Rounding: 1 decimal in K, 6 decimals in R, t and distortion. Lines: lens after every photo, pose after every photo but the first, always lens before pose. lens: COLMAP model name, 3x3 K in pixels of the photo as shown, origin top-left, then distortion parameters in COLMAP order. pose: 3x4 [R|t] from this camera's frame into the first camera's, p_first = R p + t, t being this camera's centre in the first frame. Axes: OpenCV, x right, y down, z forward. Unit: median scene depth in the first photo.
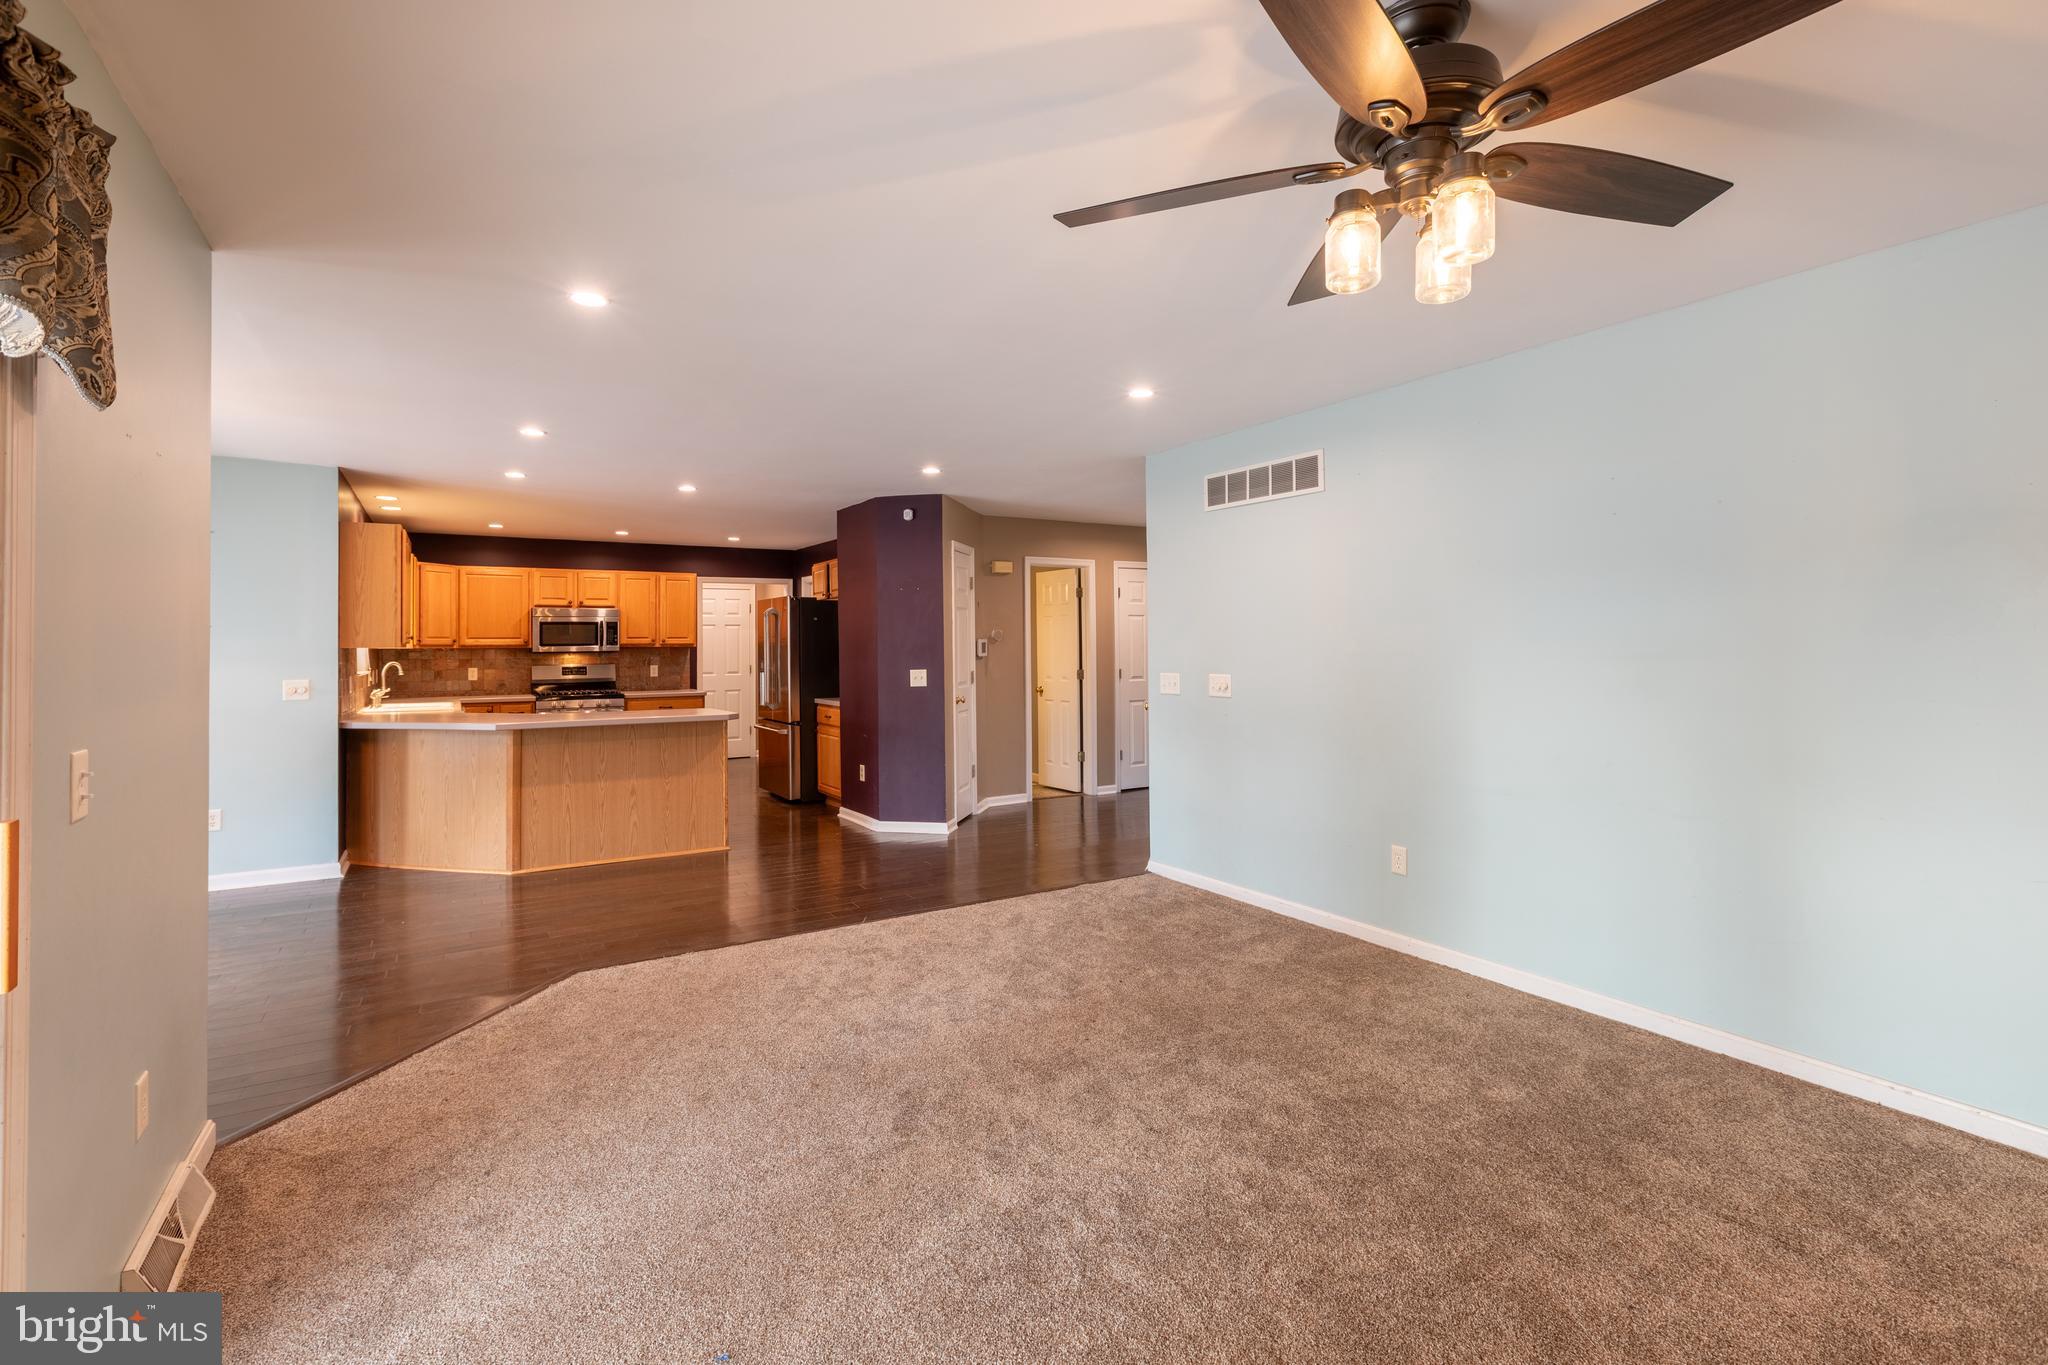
lens RADIAL K [[908.5, 0, 1019.2], [0, 908.5, 632.5], [0, 0, 1]] dist [-0.001511, -0.000169]
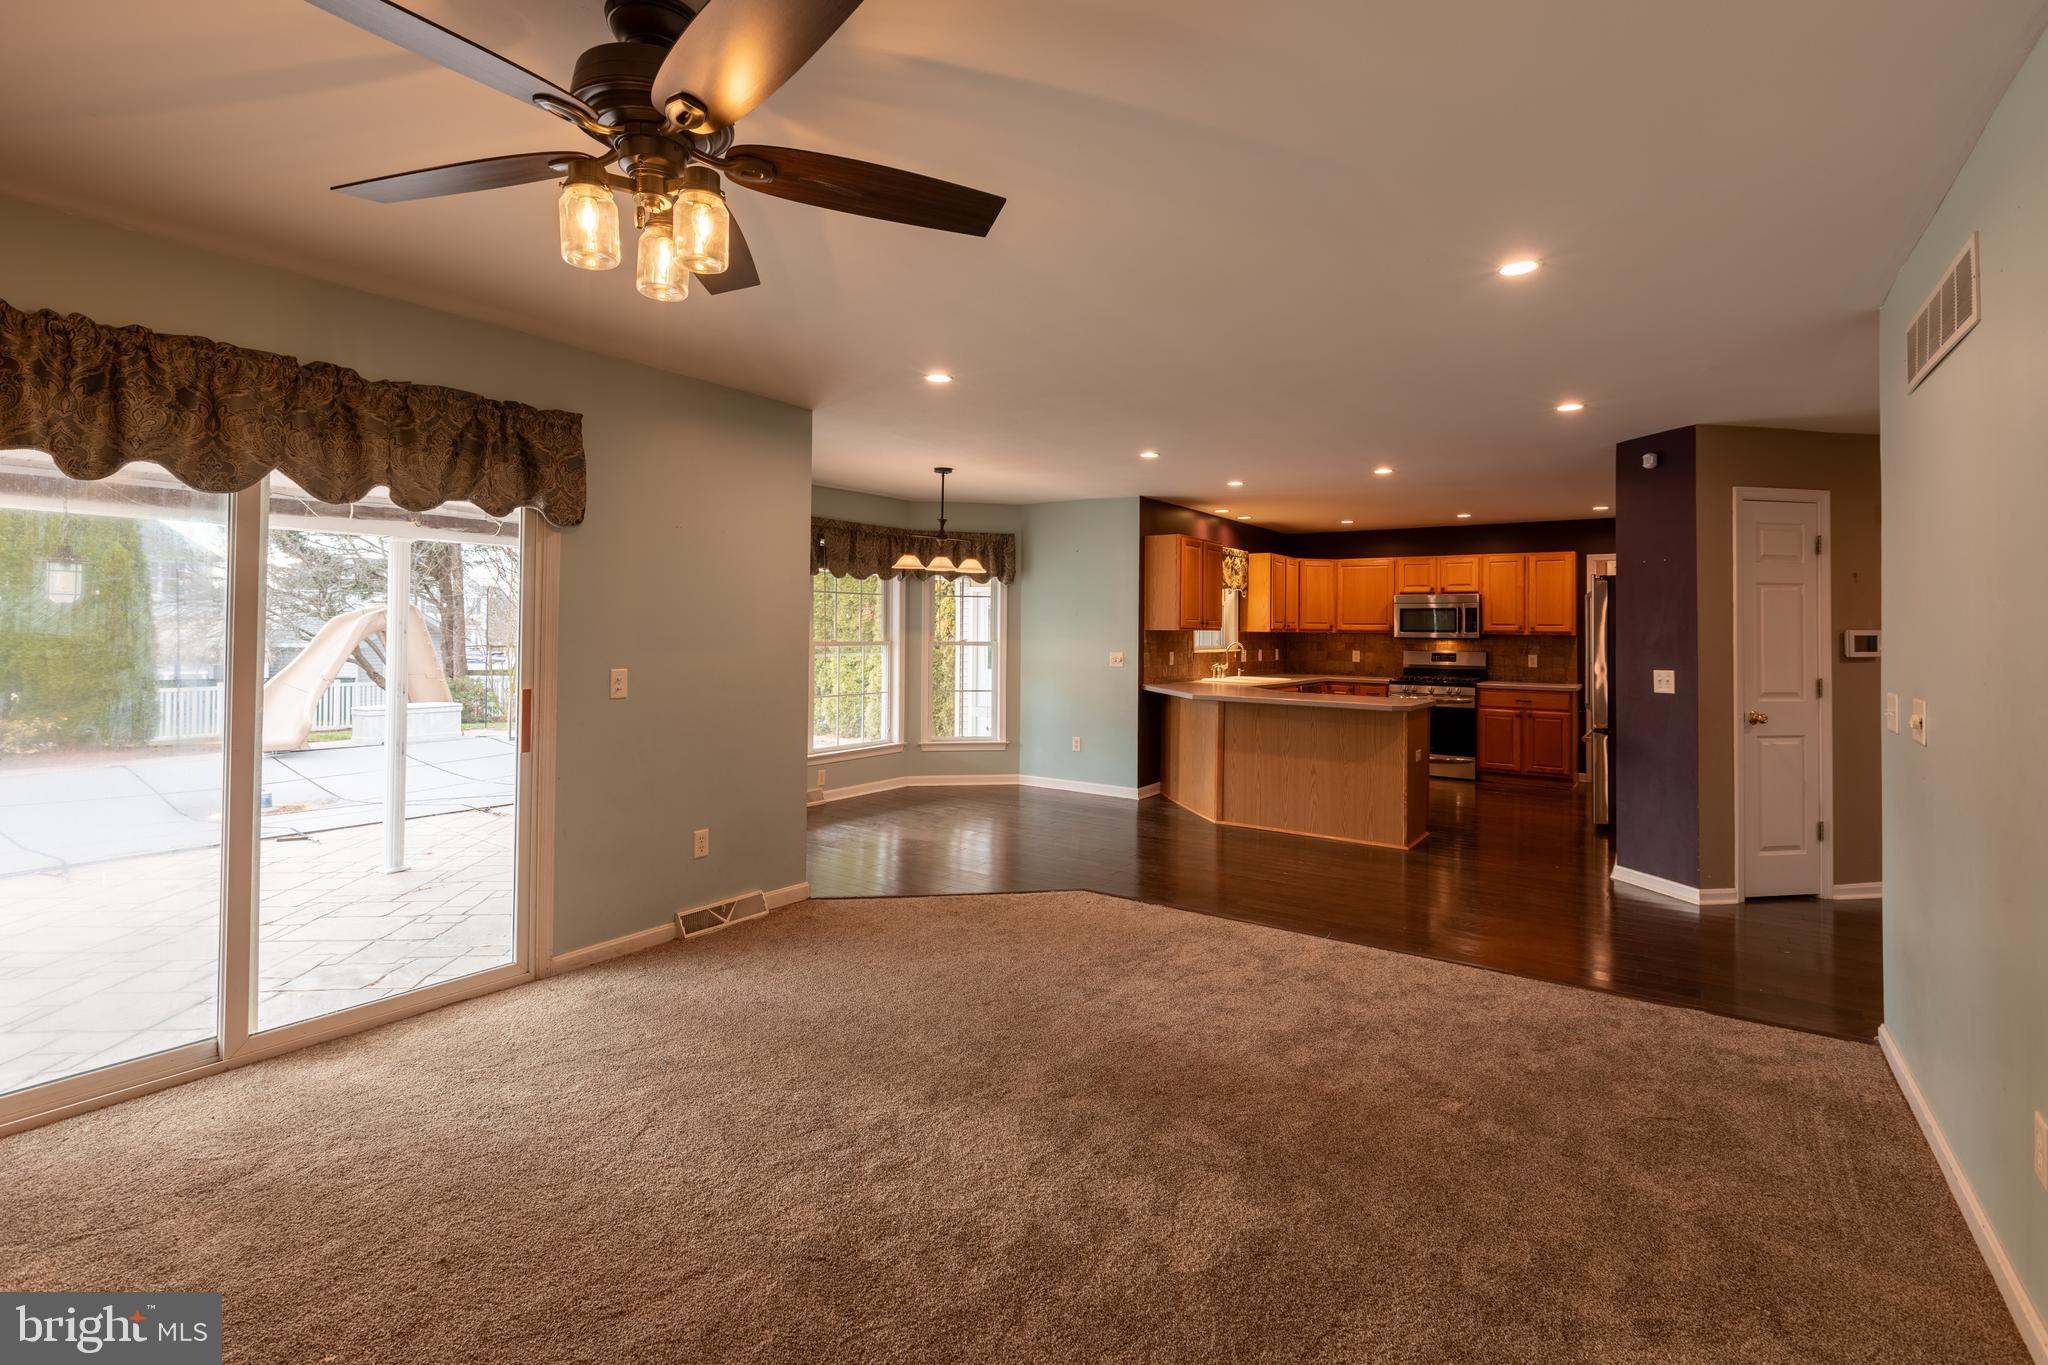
lens RADIAL K [[932.3, 0, 1015.6], [0, 932.3, 605.9], [0, 0, 1]] dist [0.000219, -0.000255]
pose [[0.409220, -0.011167, -0.912367, 0.361107], [-0.001421, 0.999916, -0.012876, -0.000531], [0.912435, 0.006565, 0.409170, 0.214601]]
